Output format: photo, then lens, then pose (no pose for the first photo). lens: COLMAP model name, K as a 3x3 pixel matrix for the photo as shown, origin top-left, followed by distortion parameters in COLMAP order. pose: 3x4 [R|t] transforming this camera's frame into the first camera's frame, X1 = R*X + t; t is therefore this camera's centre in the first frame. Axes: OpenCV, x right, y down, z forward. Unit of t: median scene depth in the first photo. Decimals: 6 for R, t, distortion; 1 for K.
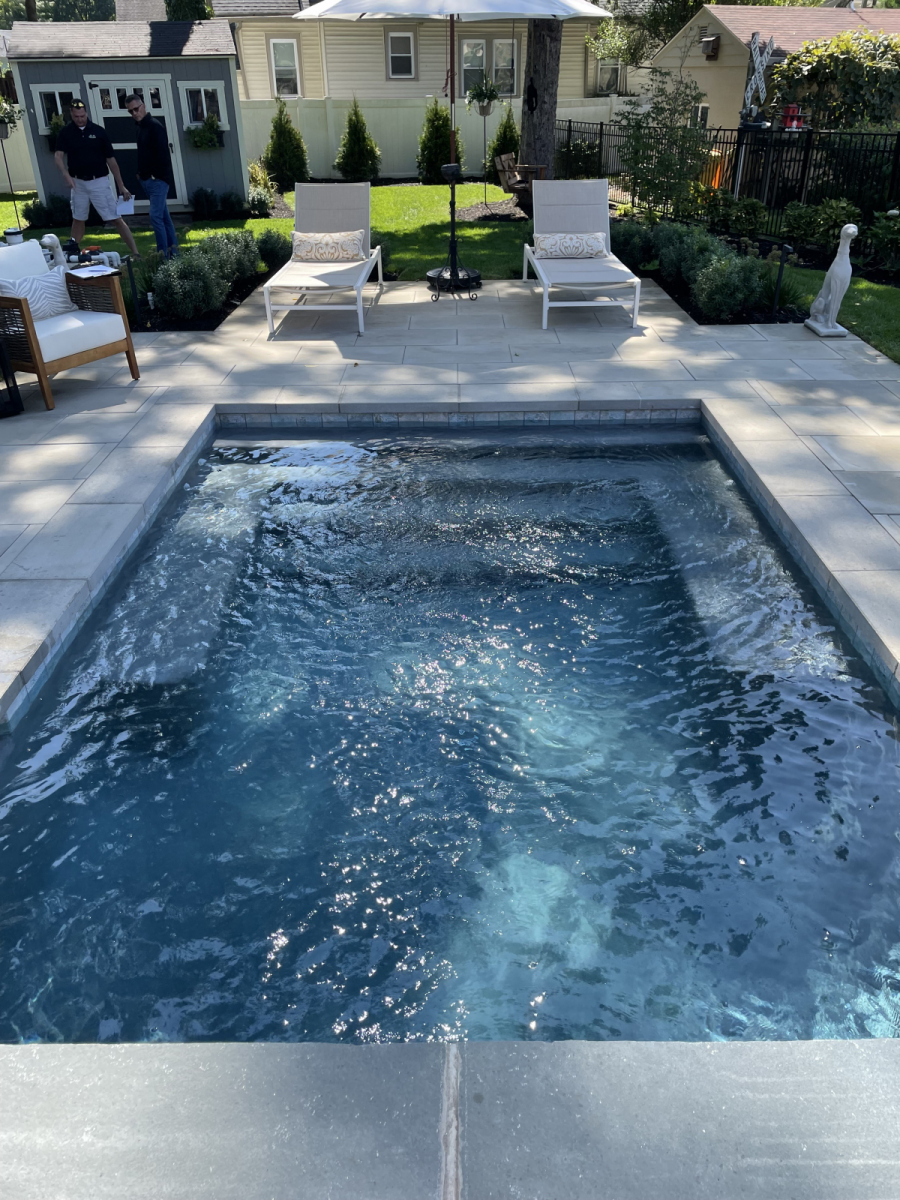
lens RADIAL K [[907.3, 0, 451.6], [0, 907.3, 592.9], [0, 0, 1]] dist [0.073736, -0.095160]
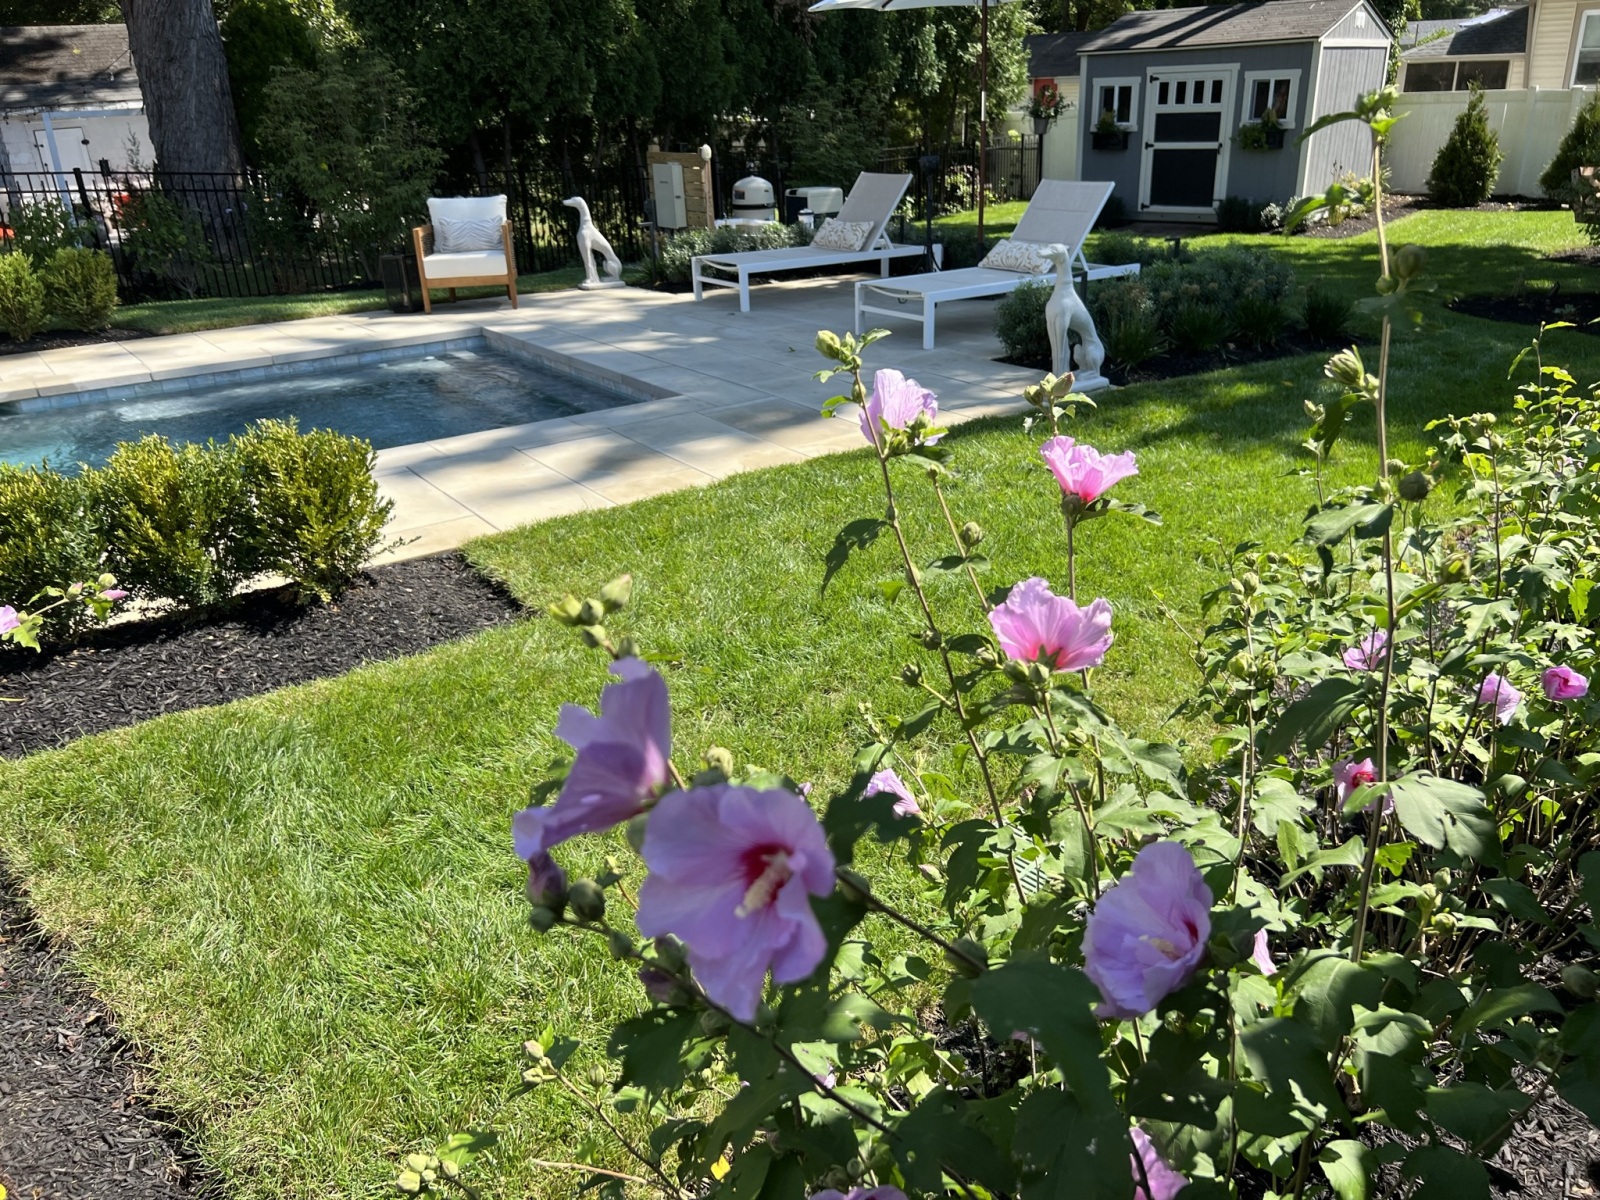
lens RADIAL K [[1214.4, 0, 839.3], [0, 1214.4, 604.2], [0, 0, 1]] dist [0.052390, -0.061877]
pose [[0.604097, 0.297543, -0.739280, 0.430742], [-0.370395, 0.926224, 0.070119, -0.051103], [0.705602, 0.231467, 0.669738, 0.108460]]
